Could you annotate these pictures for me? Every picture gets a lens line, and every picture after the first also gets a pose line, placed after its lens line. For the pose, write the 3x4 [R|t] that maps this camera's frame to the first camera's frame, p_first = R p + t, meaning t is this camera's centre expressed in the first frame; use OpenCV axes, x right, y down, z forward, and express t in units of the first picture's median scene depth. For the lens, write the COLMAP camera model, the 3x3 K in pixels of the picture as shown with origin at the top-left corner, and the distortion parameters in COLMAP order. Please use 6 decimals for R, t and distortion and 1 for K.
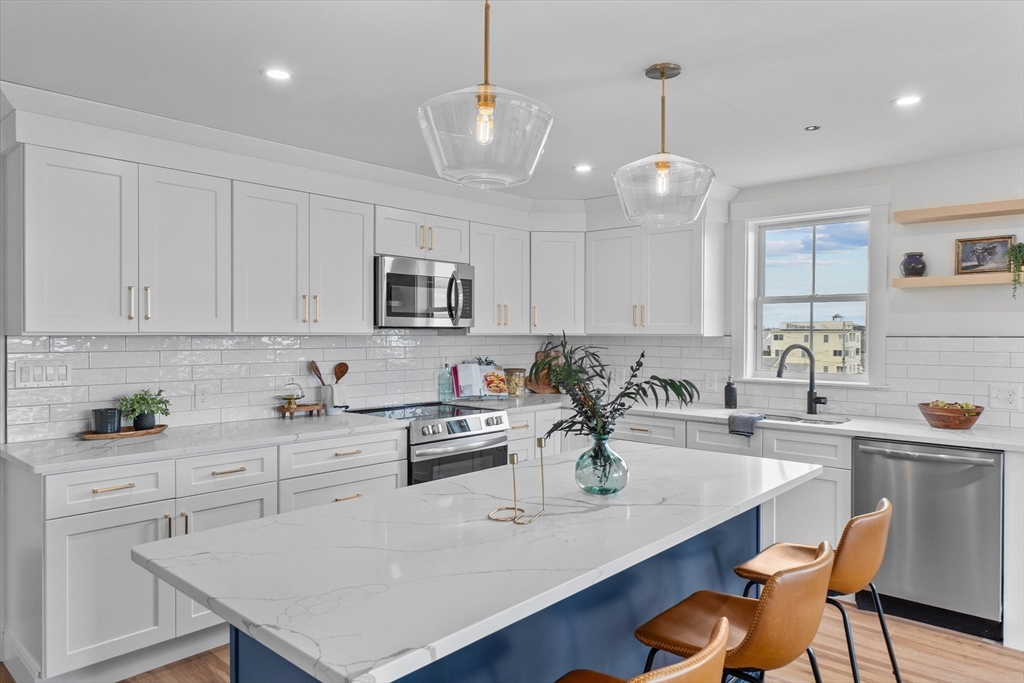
lens RADIAL K [[657.9, 0, 505.7], [0, 657.9, 339.4], [0, 0, 1]] dist [0.003304, 0.002047]
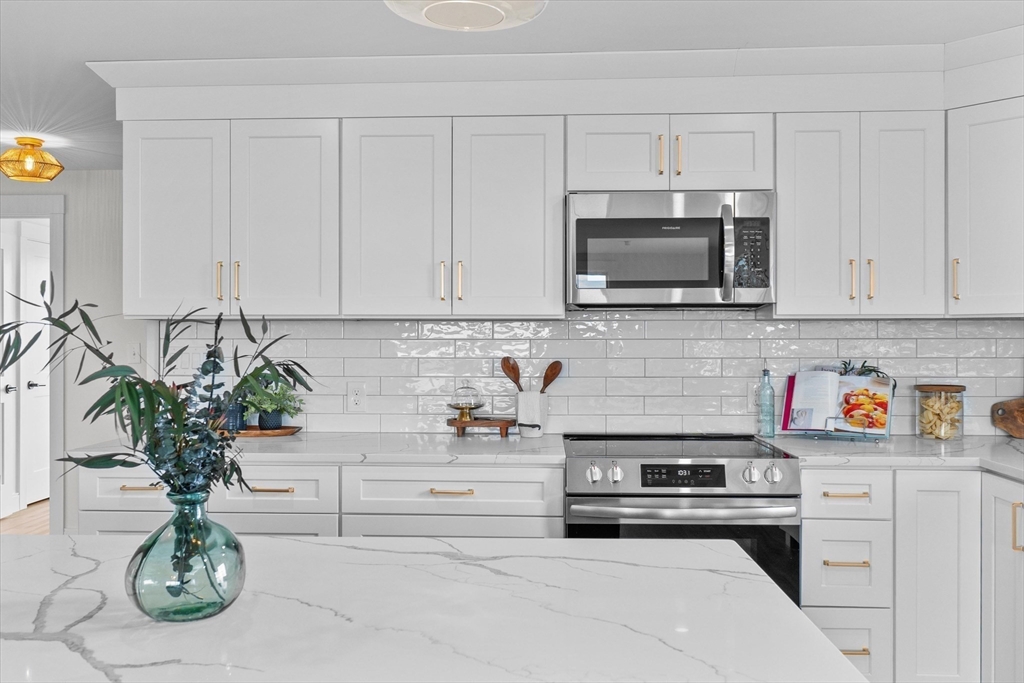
lens RADIAL K [[864.0, 0, 512.0], [0, 864.0, 341.5], [0, 0, 1]] dist [0.005812, -0.002518]
pose [[0.648599, -0.000575, -0.761130, 0.389460], [-0.004832, 0.999976, -0.004874, 0.019586], [0.761115, 0.006839, 0.648581, 0.390843]]
